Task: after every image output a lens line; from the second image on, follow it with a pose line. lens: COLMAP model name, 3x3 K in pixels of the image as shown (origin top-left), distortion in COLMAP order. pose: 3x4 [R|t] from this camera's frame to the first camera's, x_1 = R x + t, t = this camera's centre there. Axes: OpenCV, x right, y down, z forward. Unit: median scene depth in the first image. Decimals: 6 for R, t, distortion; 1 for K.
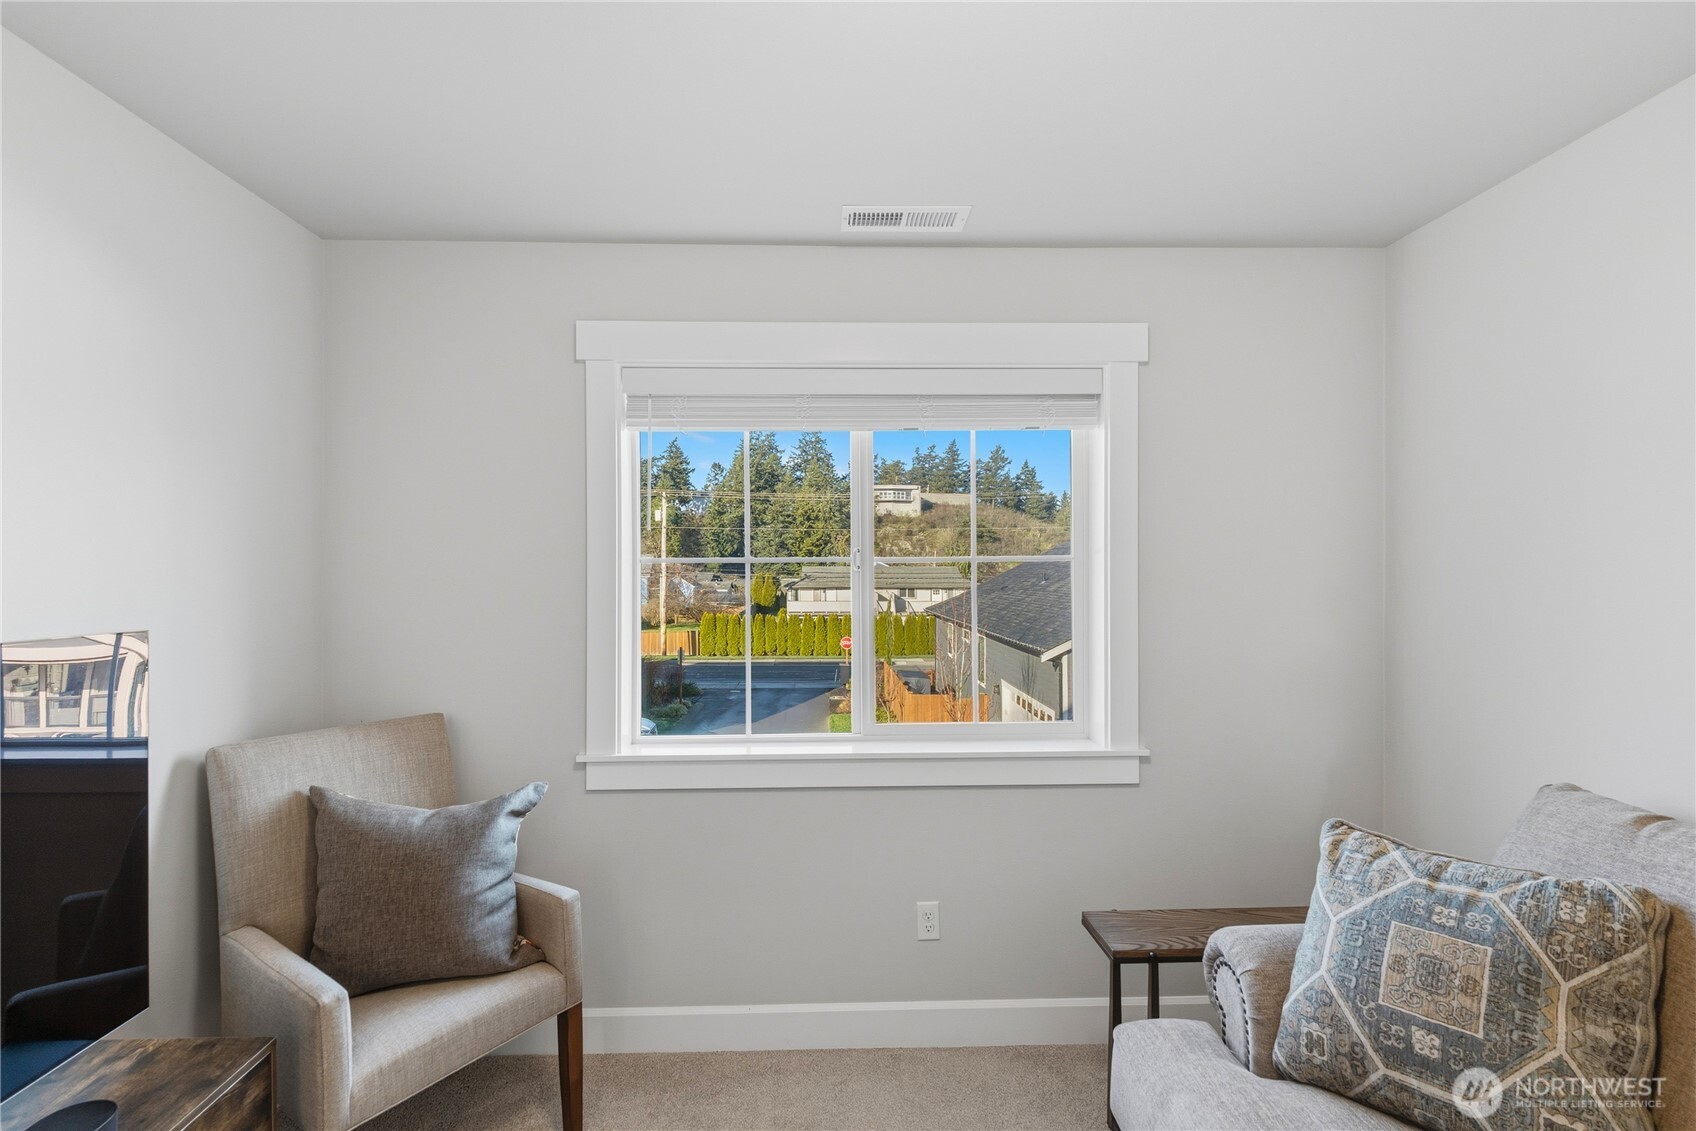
lens RADIAL K [[785.8, 0, 834.0], [0, 785.8, 570.6], [0, 0, 1]] dist [-0.002443, -0.001168]
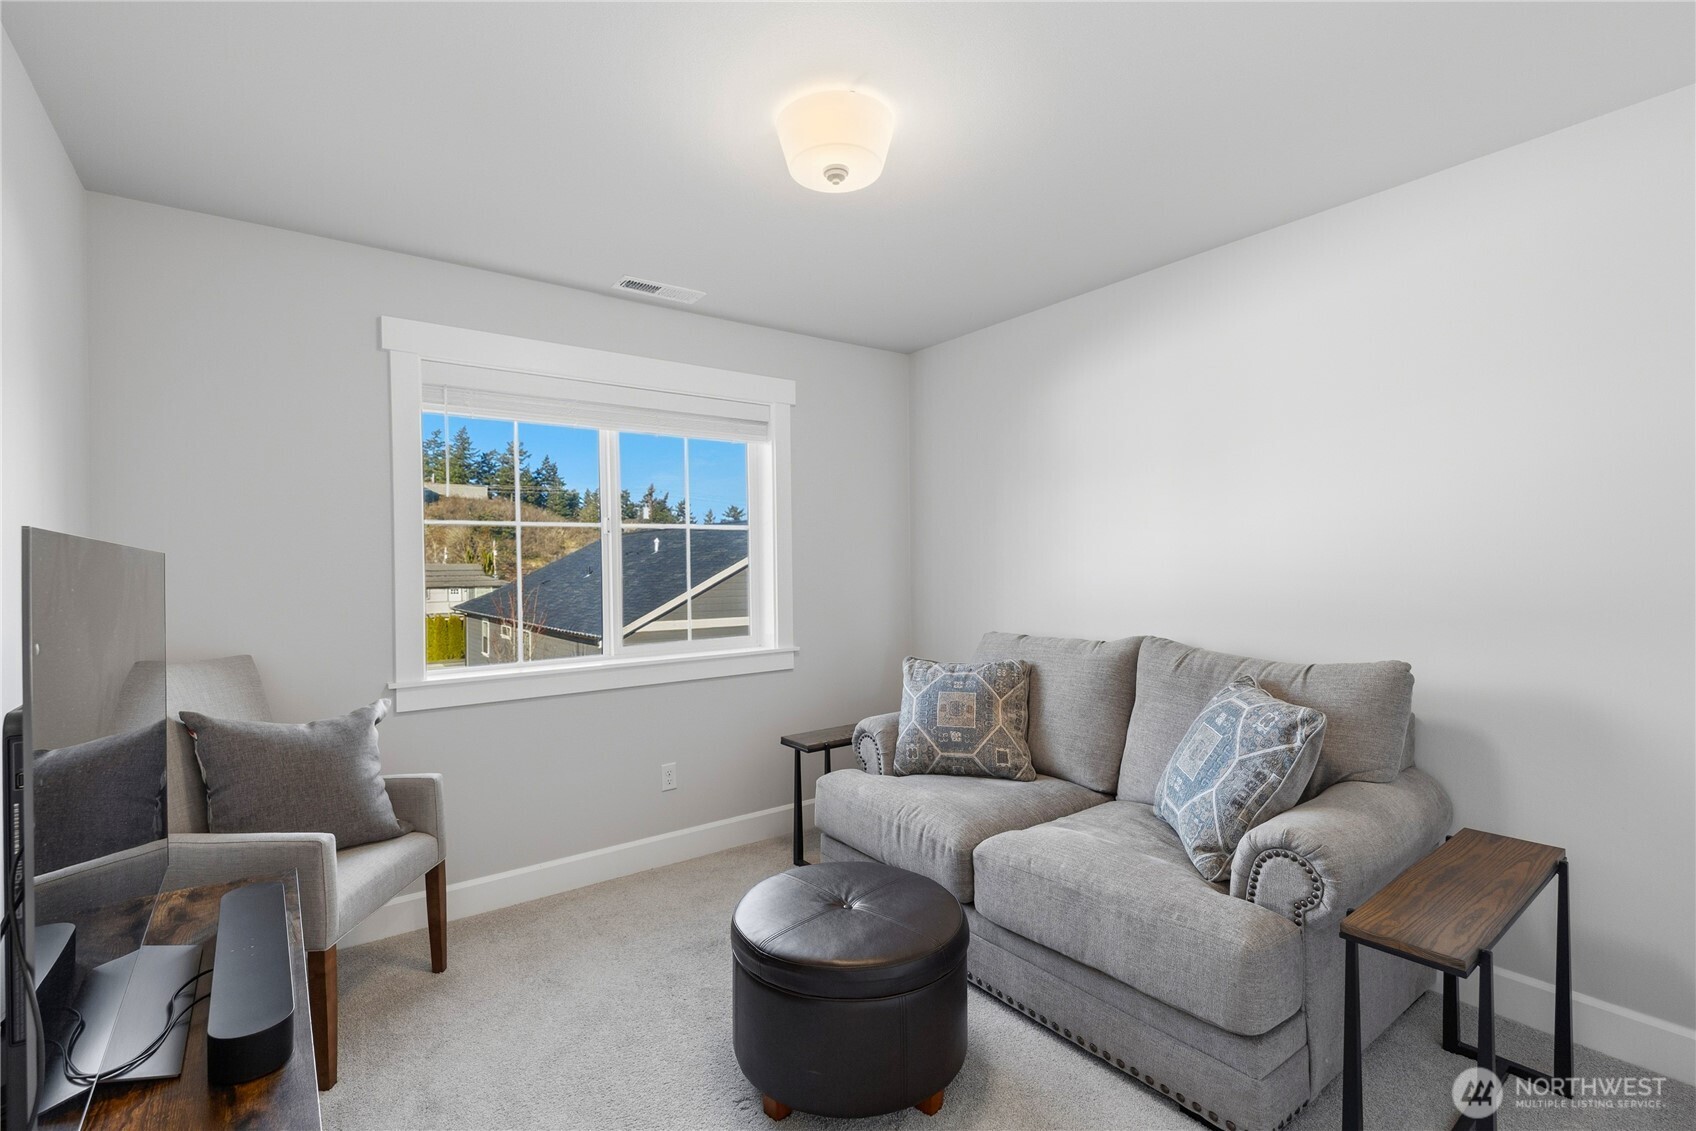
lens RADIAL K [[806.4, 0, 842.9], [0, 806.4, 566.3], [0, 0, 1]] dist [0.036117, -0.000248]
pose [[0.817068, -0.007197, 0.576497, -0.668591], [0.011563, 0.999926, -0.003905, 0.100812], [-0.576426, 0.009857, 0.817090, -0.563797]]
